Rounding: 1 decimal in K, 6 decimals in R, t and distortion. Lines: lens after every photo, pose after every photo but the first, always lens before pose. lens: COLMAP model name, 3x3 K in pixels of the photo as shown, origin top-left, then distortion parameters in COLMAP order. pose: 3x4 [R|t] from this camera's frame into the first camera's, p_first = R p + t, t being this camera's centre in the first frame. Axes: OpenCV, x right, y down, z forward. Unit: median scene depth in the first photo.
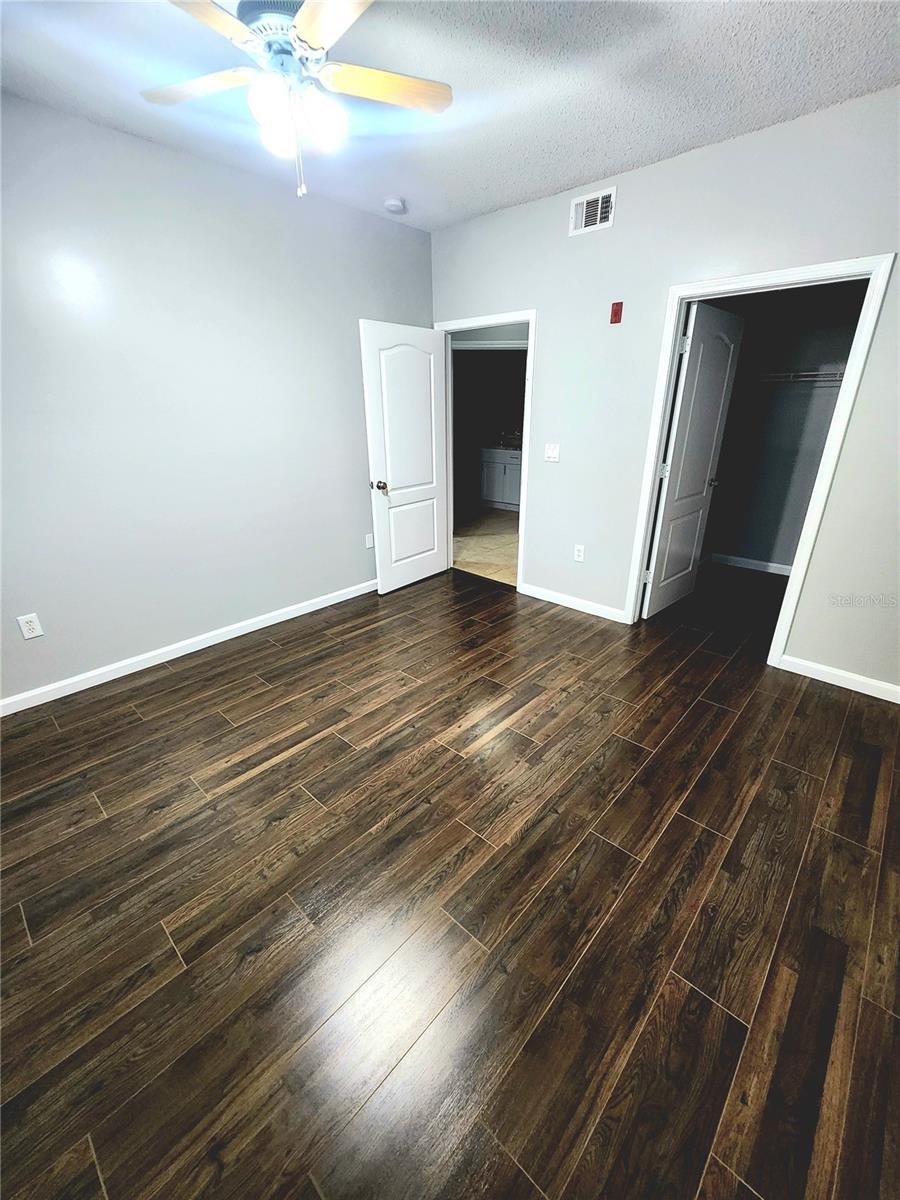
lens RADIAL K [[490.7, 0, 453.6], [0, 490.7, 599.5], [0, 0, 1]] dist [-0.000917, -0.000398]
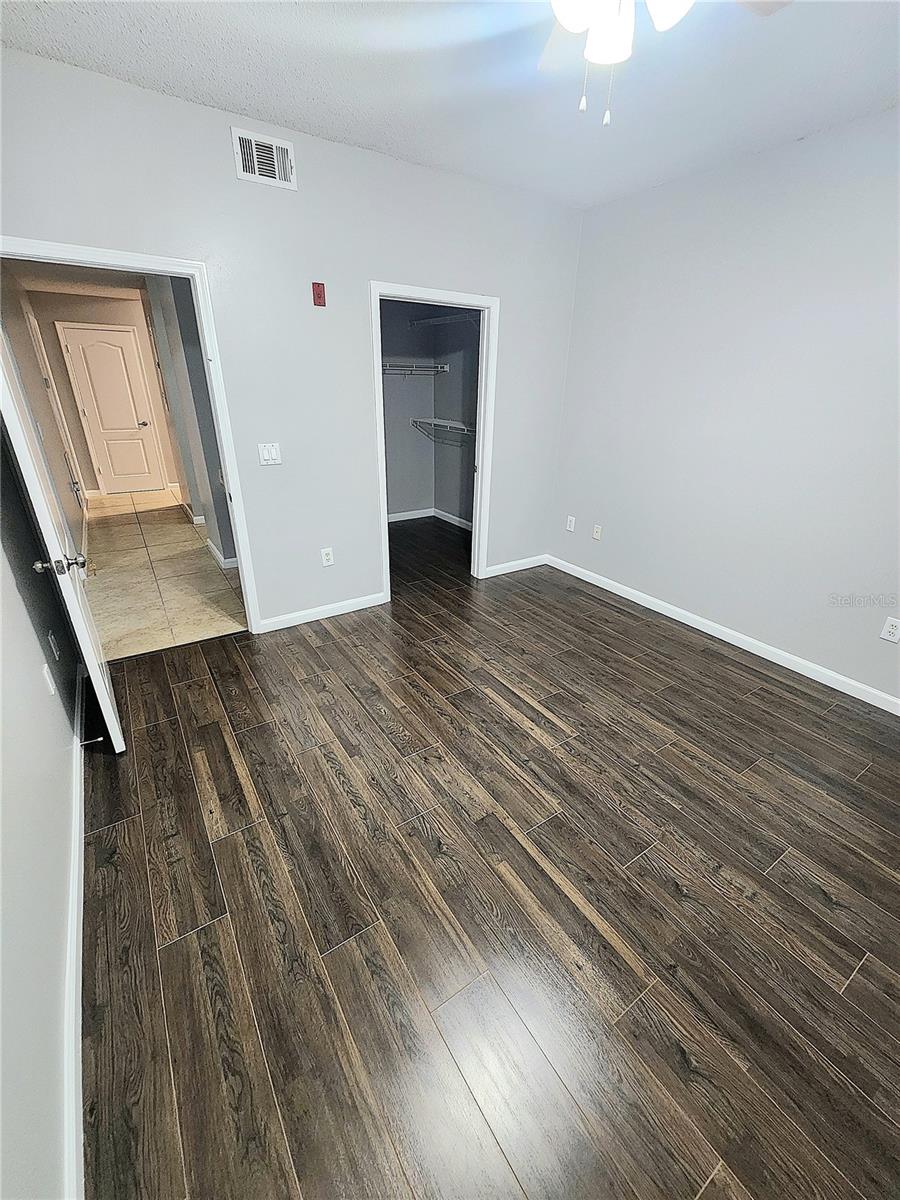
lens RADIAL K [[490.7, 0, 452.3], [0, 490.7, 598.3], [0, 0, 1]] dist [-0.000917, -0.000398]
pose [[0.235133, -0.397585, 0.886927, -0.790567], [0.343013, 0.887741, 0.307014, -0.335595], [-0.909425, 0.232039, 0.345114, 0.715953]]
